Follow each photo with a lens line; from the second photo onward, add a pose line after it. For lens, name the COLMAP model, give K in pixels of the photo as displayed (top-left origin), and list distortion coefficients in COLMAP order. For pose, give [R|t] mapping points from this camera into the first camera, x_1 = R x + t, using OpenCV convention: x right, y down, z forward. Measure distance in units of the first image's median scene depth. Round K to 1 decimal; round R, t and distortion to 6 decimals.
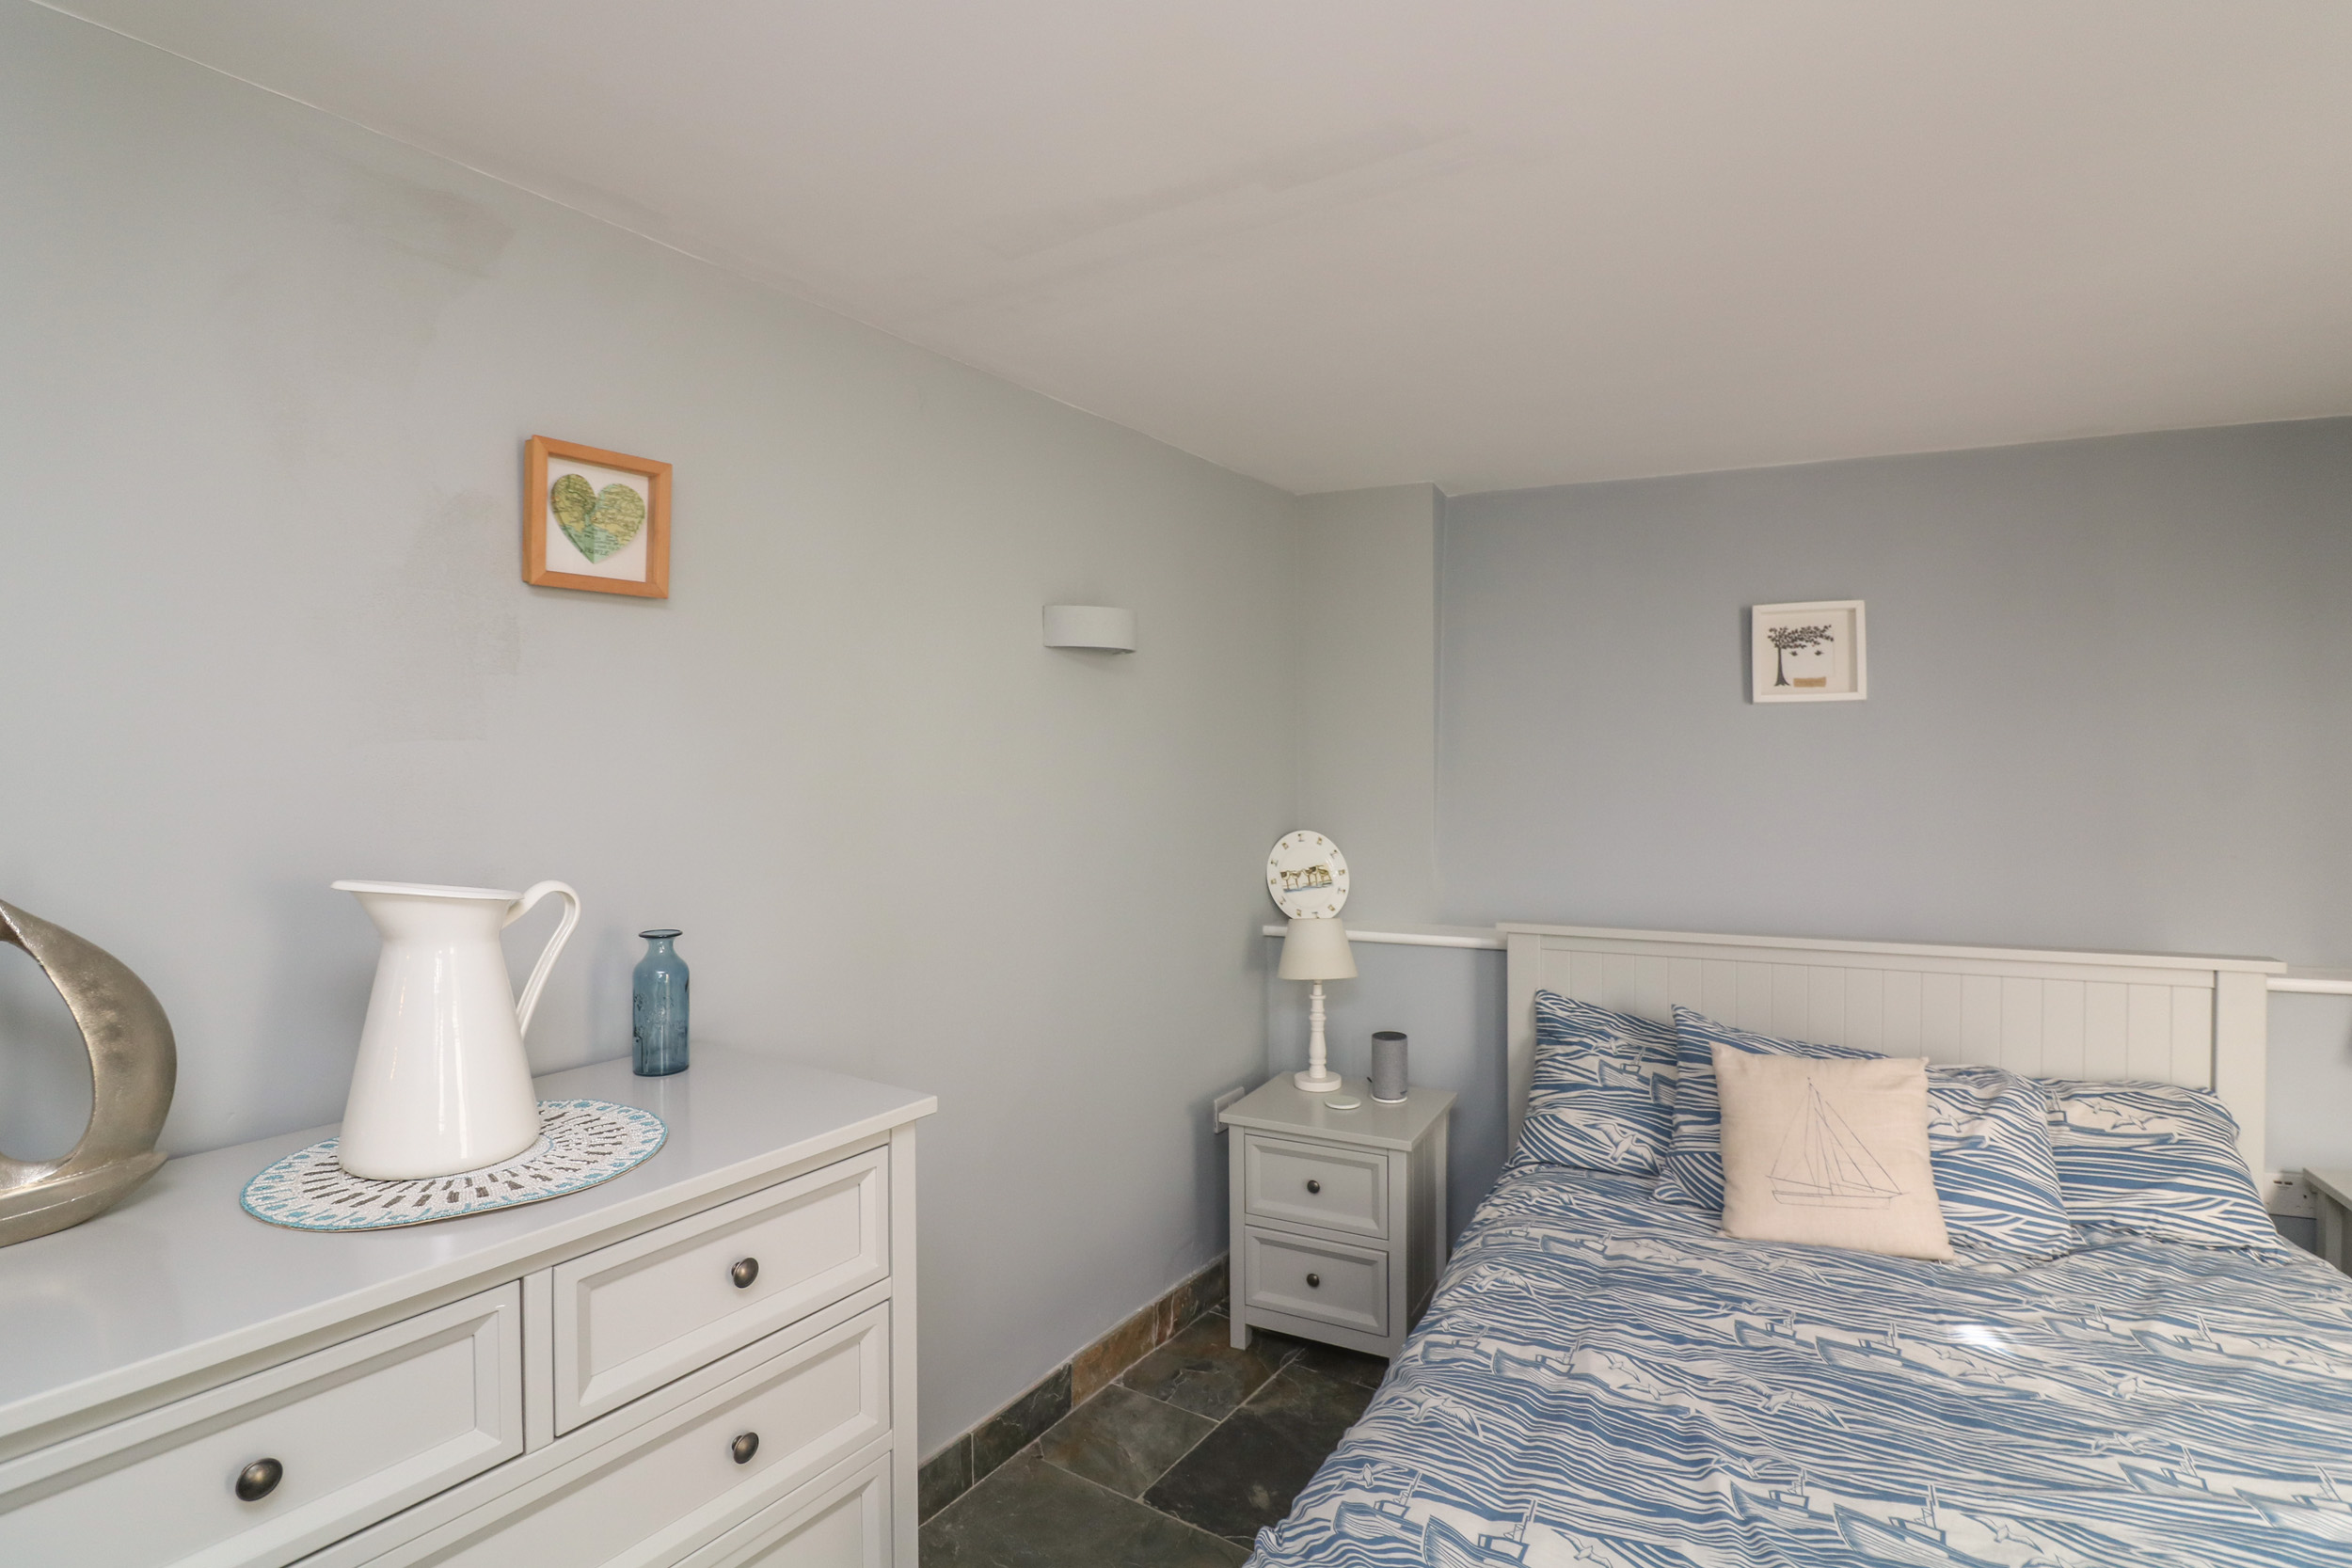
lens RADIAL K [[1165.1, 0, 1177.2], [0, 1165.1, 866.5], [0, 0, 1]] dist [-0.002526, -0.012953]
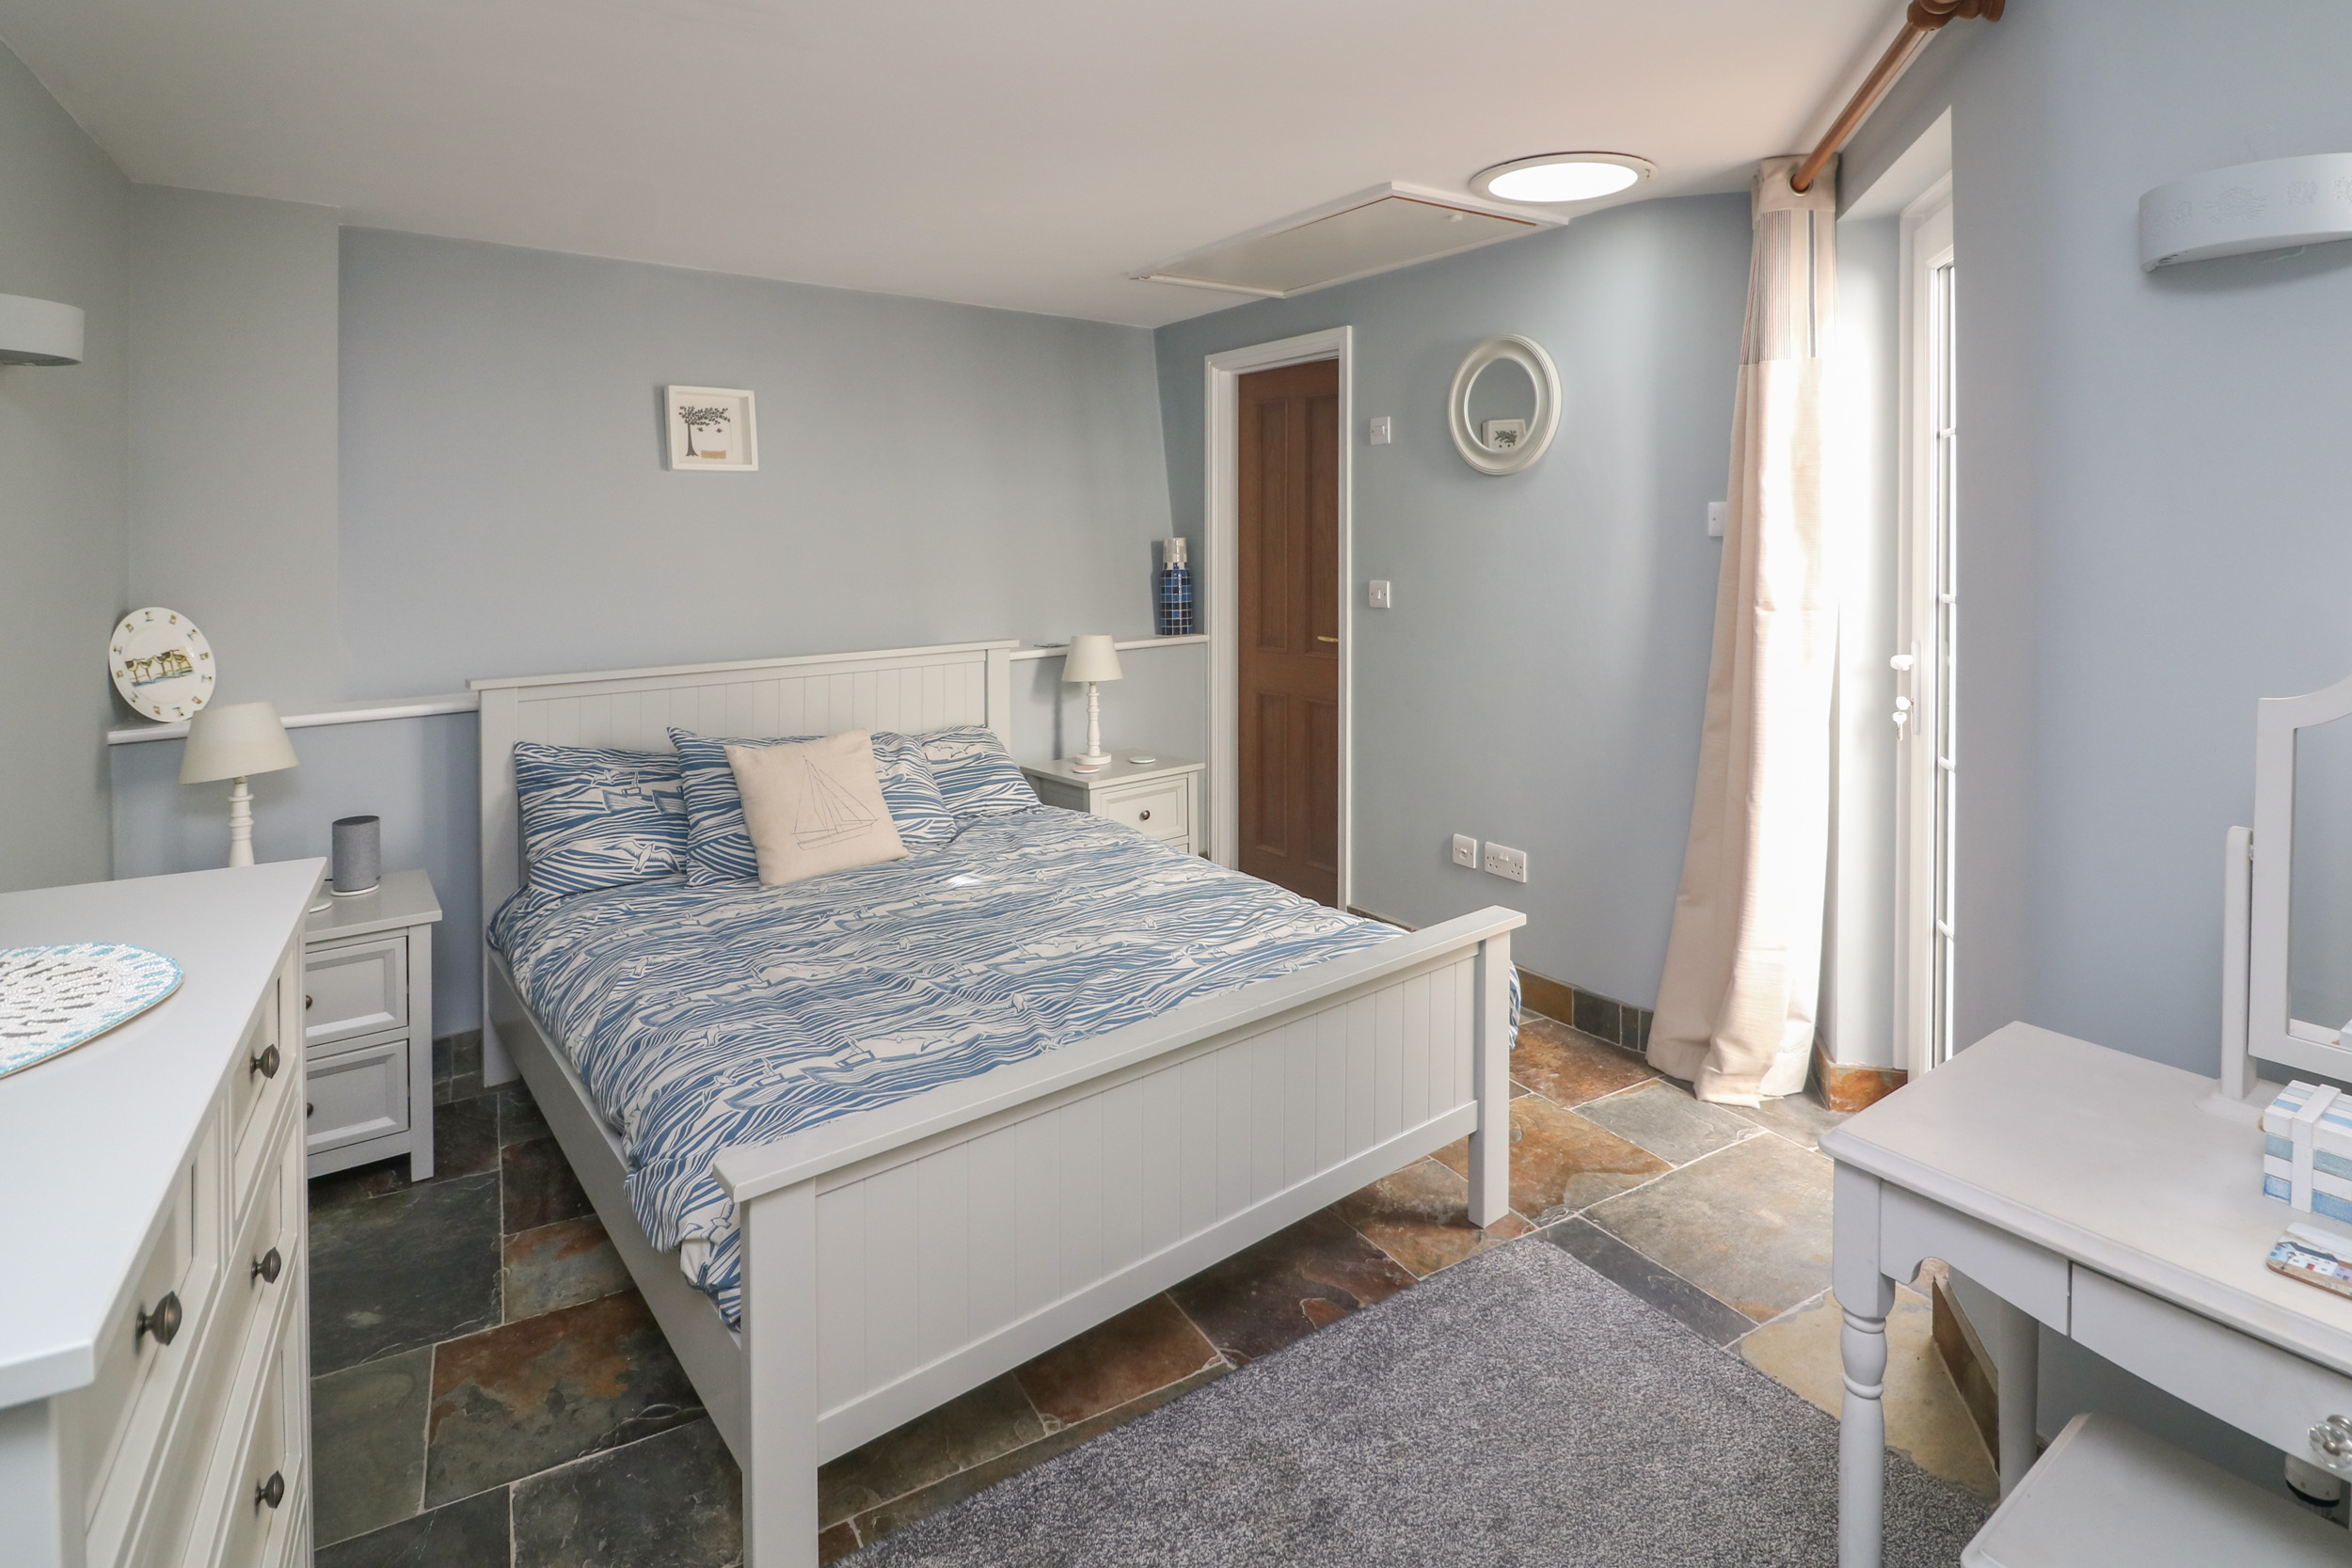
lens RADIAL K [[1179.3, 0, 1176.0], [0, 1179.3, 784.0], [0, 0, 1]] dist [-0.017493, -0.000541]
pose [[0.458348, -0.180022, 0.870350, -0.376156], [0.084781, 0.983662, 0.158811, 0.028702], [-0.884720, 0.000998, 0.466122, -0.011800]]
